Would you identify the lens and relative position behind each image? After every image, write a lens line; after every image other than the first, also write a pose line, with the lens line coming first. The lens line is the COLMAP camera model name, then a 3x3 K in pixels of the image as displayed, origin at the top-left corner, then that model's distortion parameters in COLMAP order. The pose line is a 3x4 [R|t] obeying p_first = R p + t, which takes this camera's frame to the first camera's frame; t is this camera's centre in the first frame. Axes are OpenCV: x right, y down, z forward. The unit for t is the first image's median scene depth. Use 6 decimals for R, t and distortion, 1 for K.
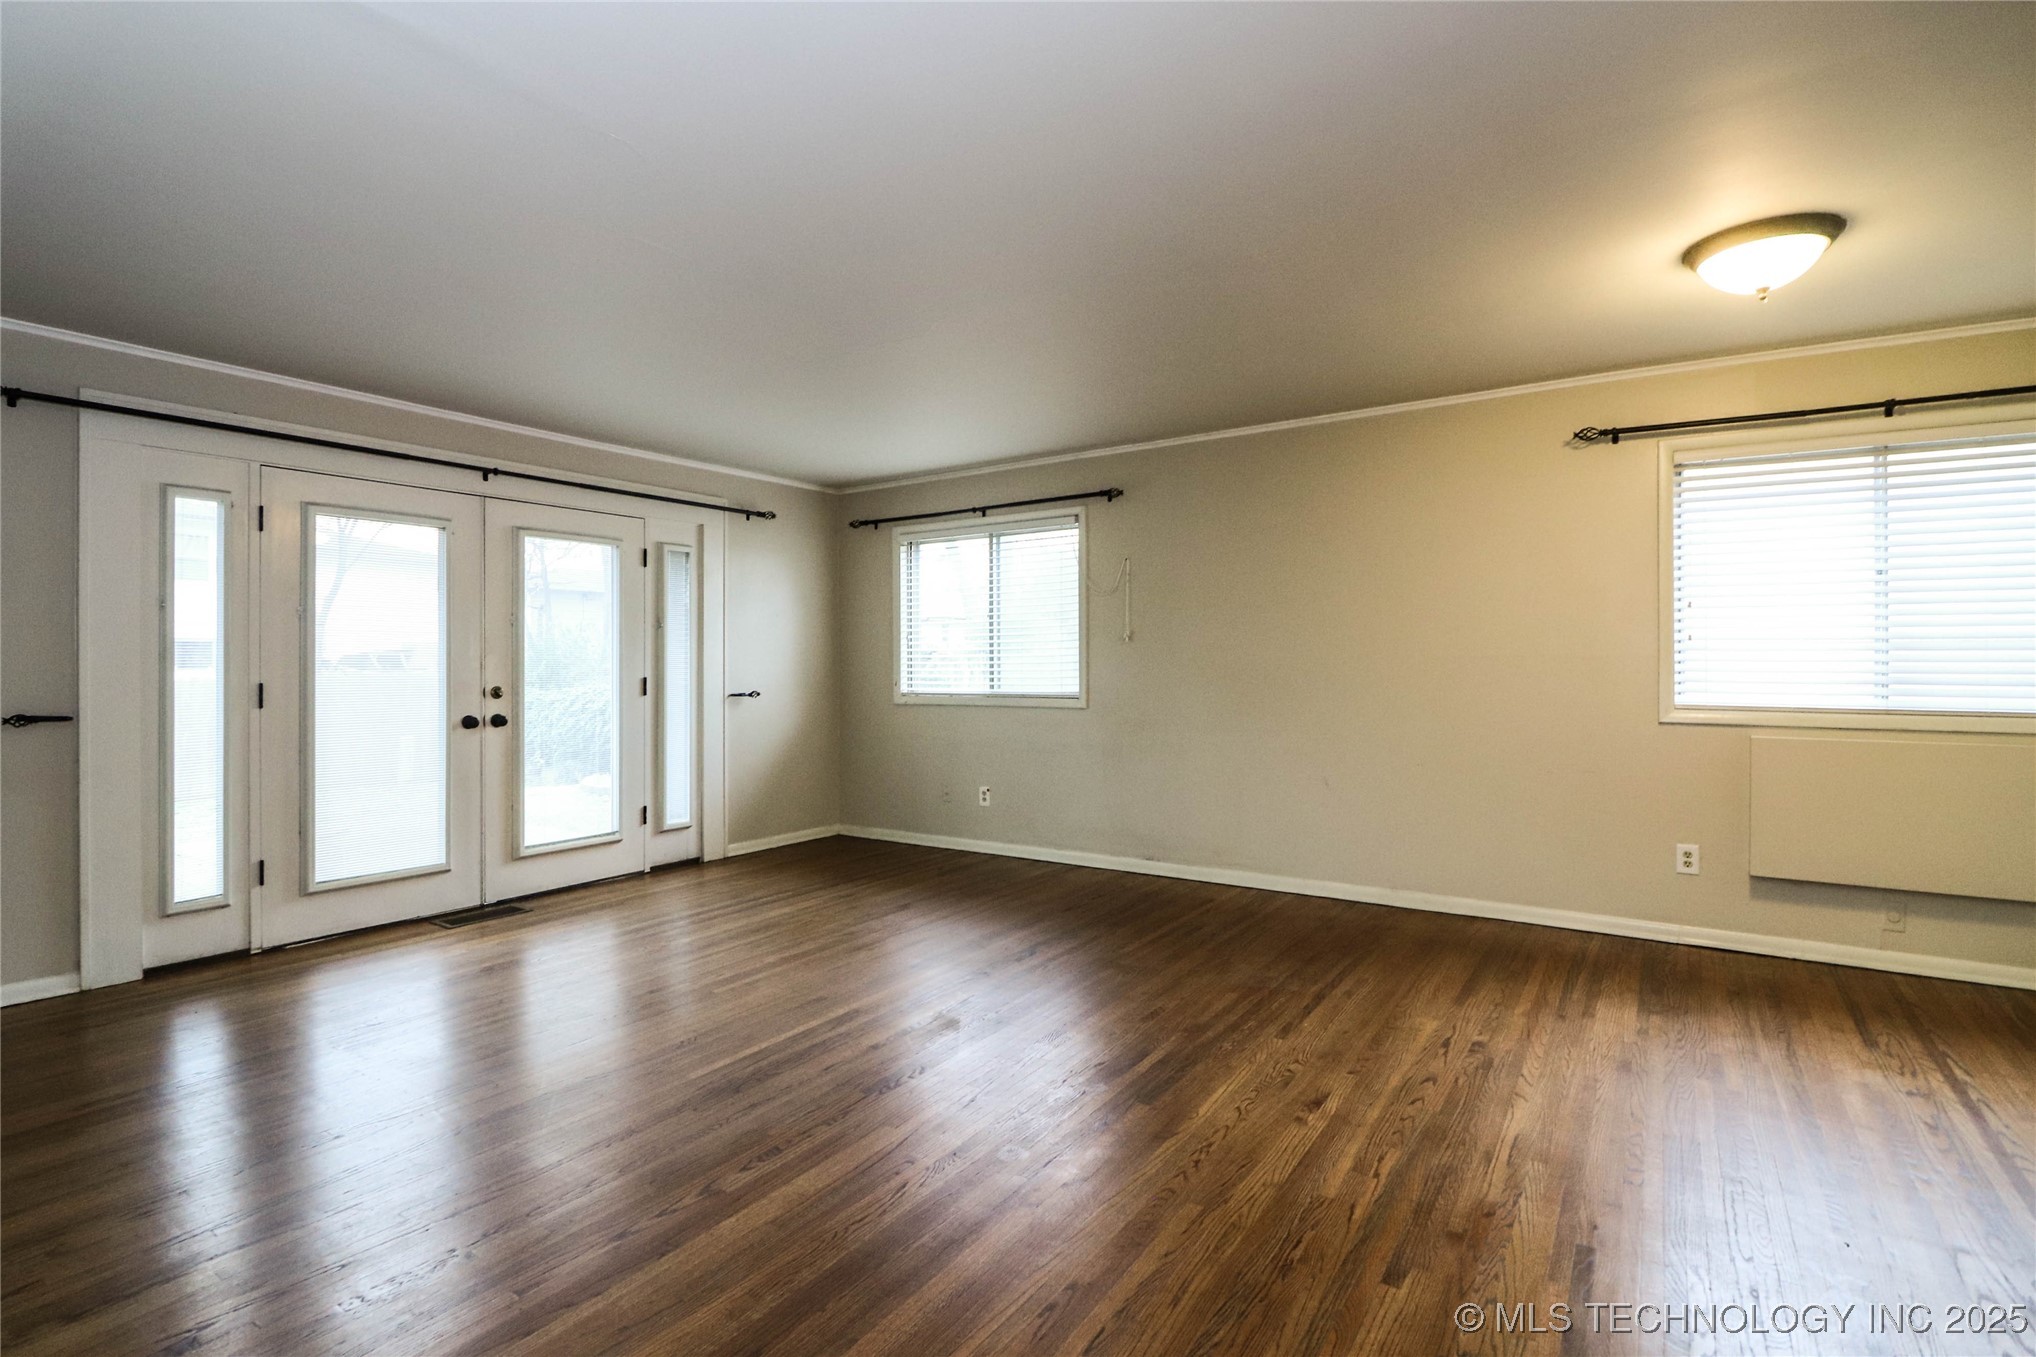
lens RADIAL K [[965.0, 0, 1008.2], [0, 965.0, 666.6], [0, 0, 1]] dist [0.002937, -0.011142]
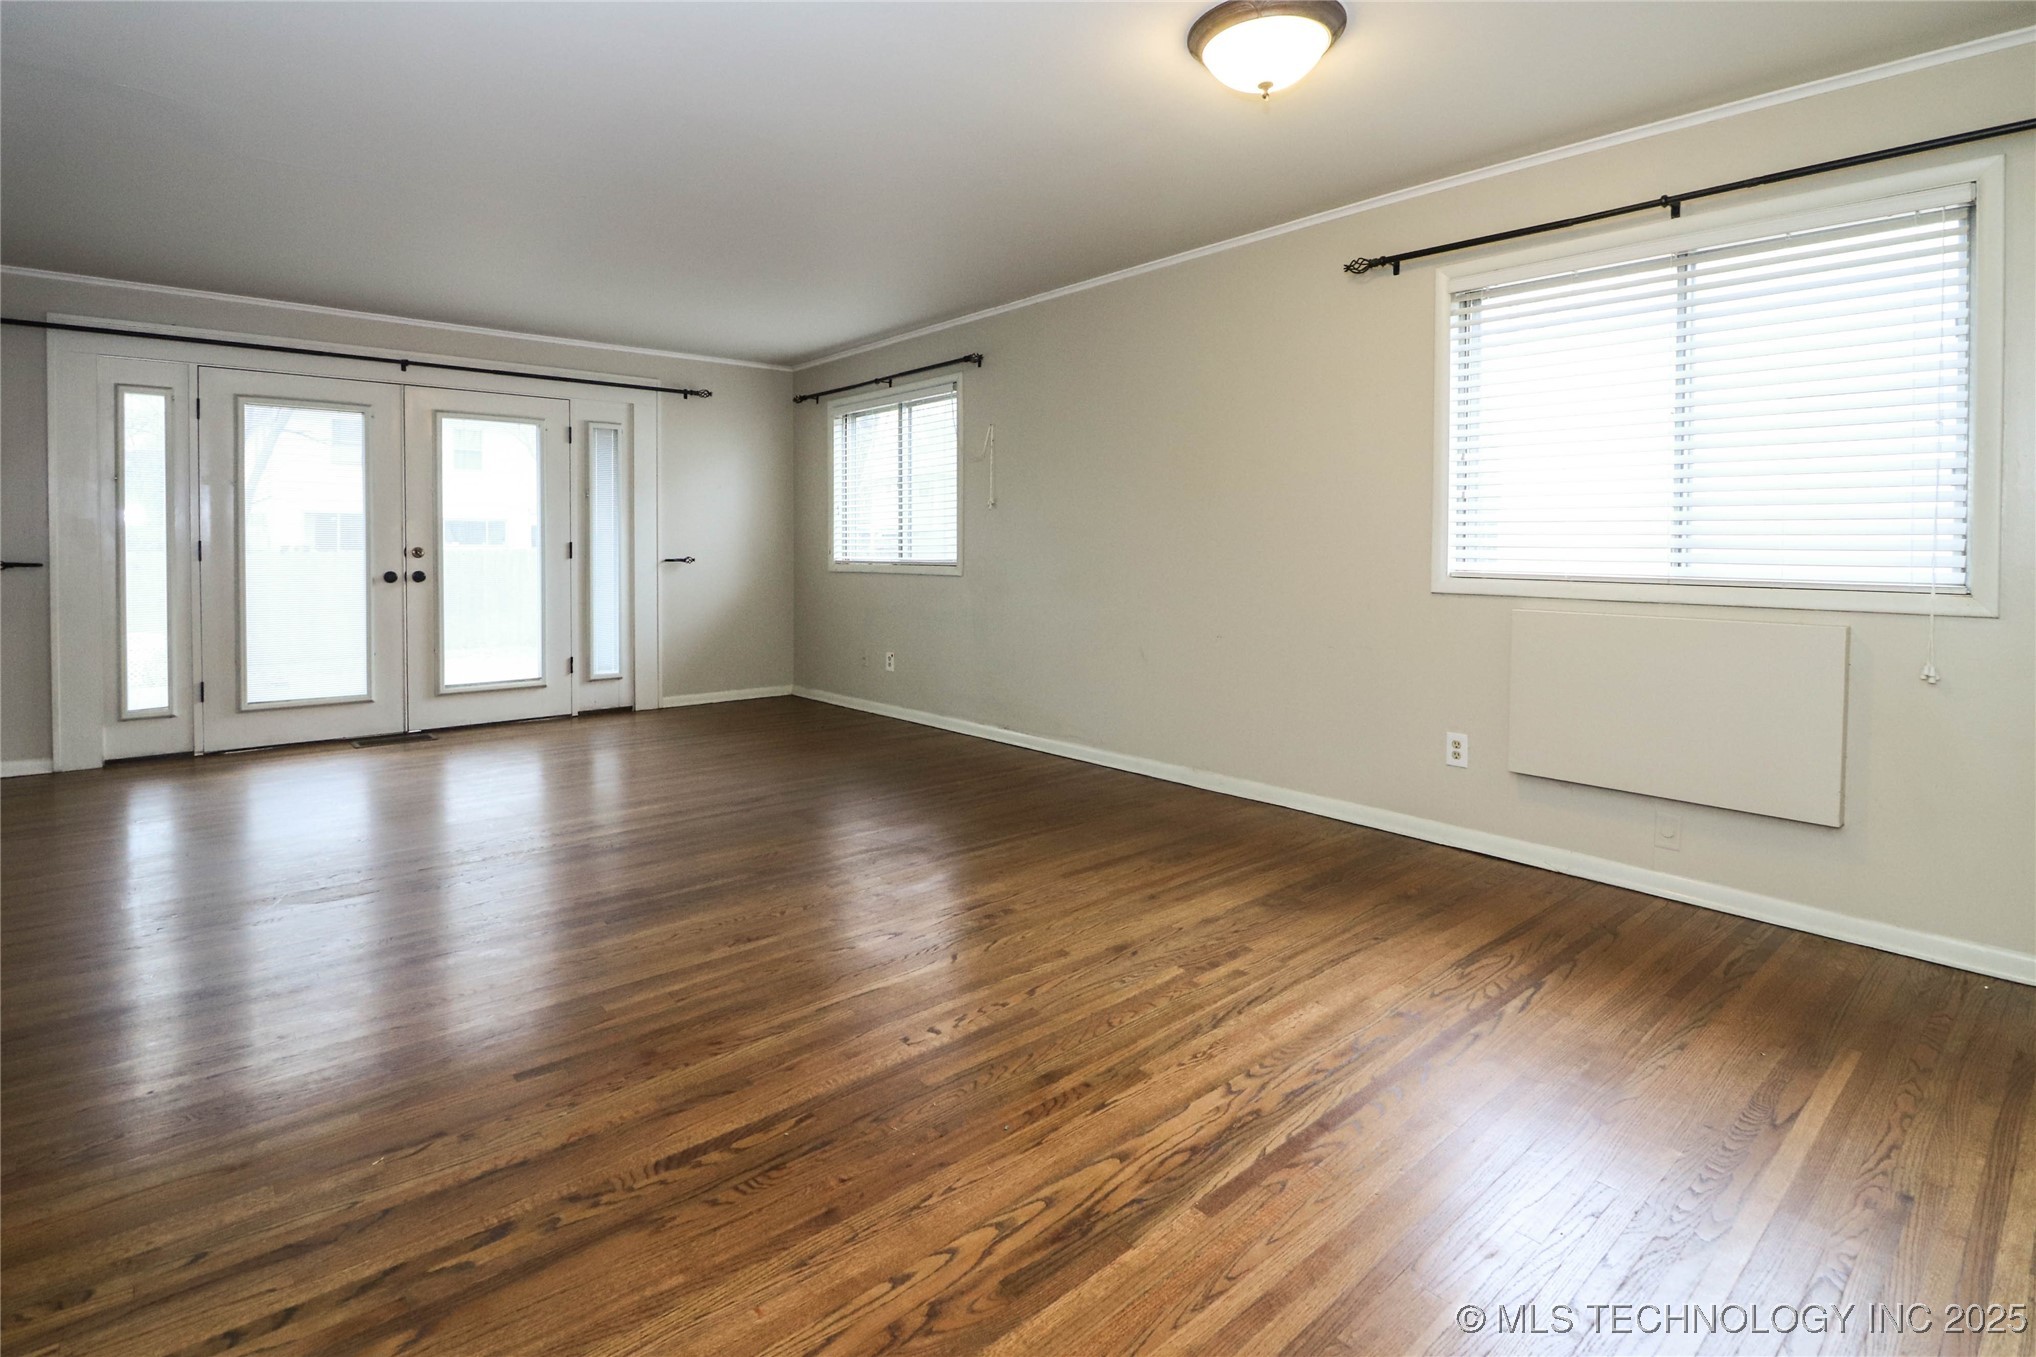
lens RADIAL K [[965.0, 0, 999.8], [0, 965.0, 576.6], [0, 0, 1]] dist [0.002937, -0.011142]
pose [[0.966859, 0.012851, -0.254986, 0.479150], [-0.005629, 0.999563, 0.029031, 0.018882], [0.255247, -0.026634, 0.966509, 0.051422]]
